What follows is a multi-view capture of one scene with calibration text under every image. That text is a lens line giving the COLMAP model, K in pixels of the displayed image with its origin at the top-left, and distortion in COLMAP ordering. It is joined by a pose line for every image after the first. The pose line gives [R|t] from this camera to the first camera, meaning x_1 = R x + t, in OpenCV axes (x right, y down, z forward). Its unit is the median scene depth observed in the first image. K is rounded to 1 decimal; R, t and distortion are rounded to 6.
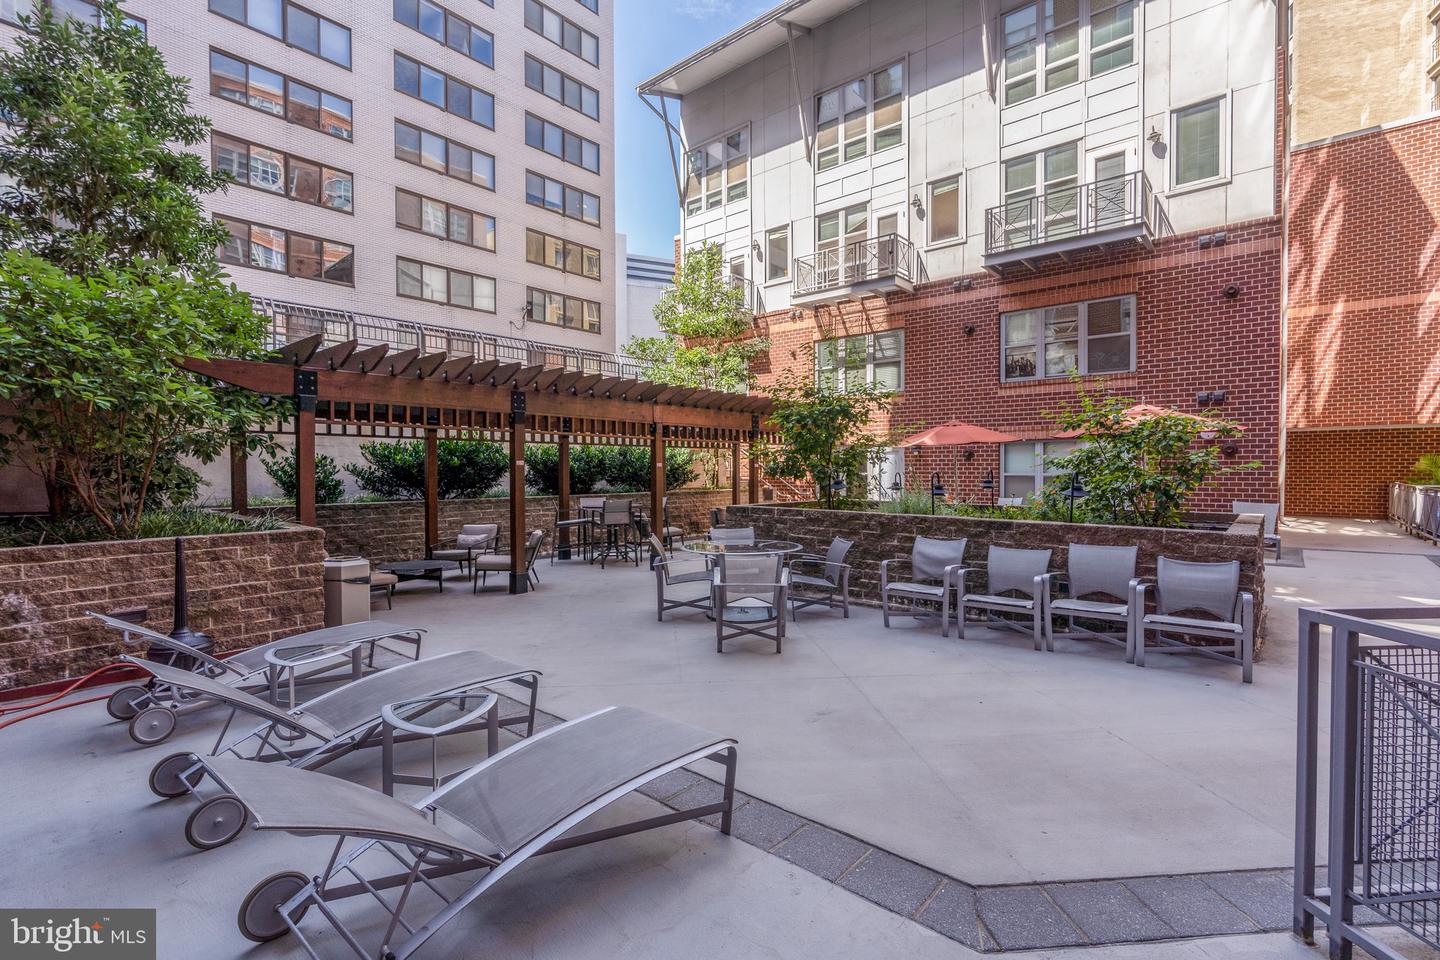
lens RADIAL K [[667.4, 0, 723.6], [0, 667.4, 478.8], [0, 0, 1]] dist [-0.001660, -0.000086]
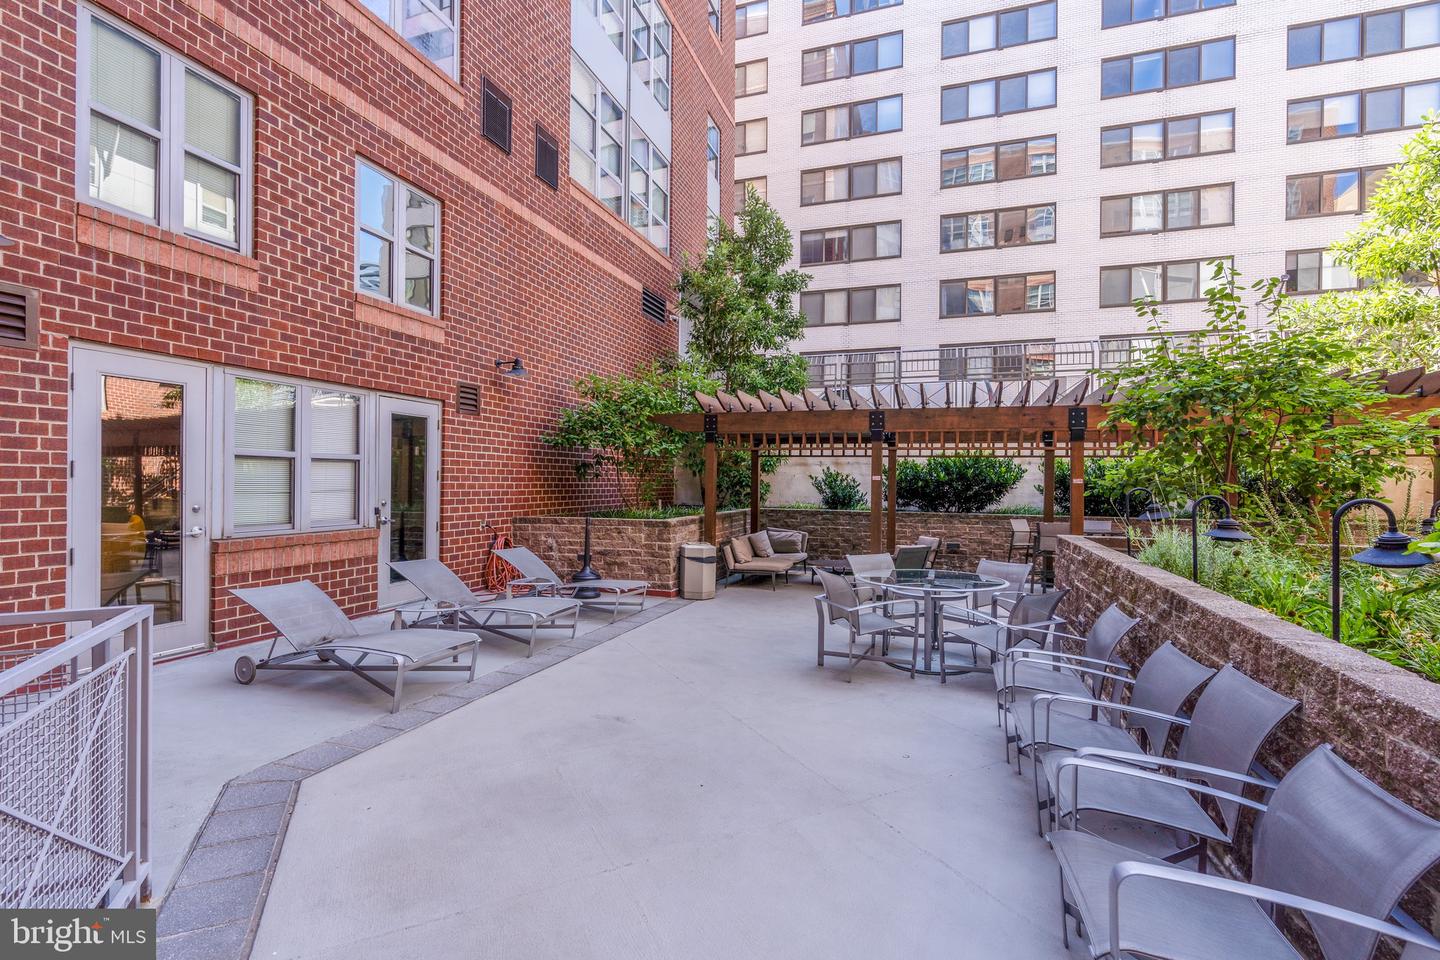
lens RADIAL K [[655.5, 0, 710.7], [0, 655.5, 475.9], [0, 0, 1]] dist [-0.003067, 0.000242]
pose [[0.360230, -0.002518, -0.932860, 0.411002], [-0.025374, 0.999600, -0.012496, -0.005358], [0.932518, 0.028172, 0.360022, 0.271585]]
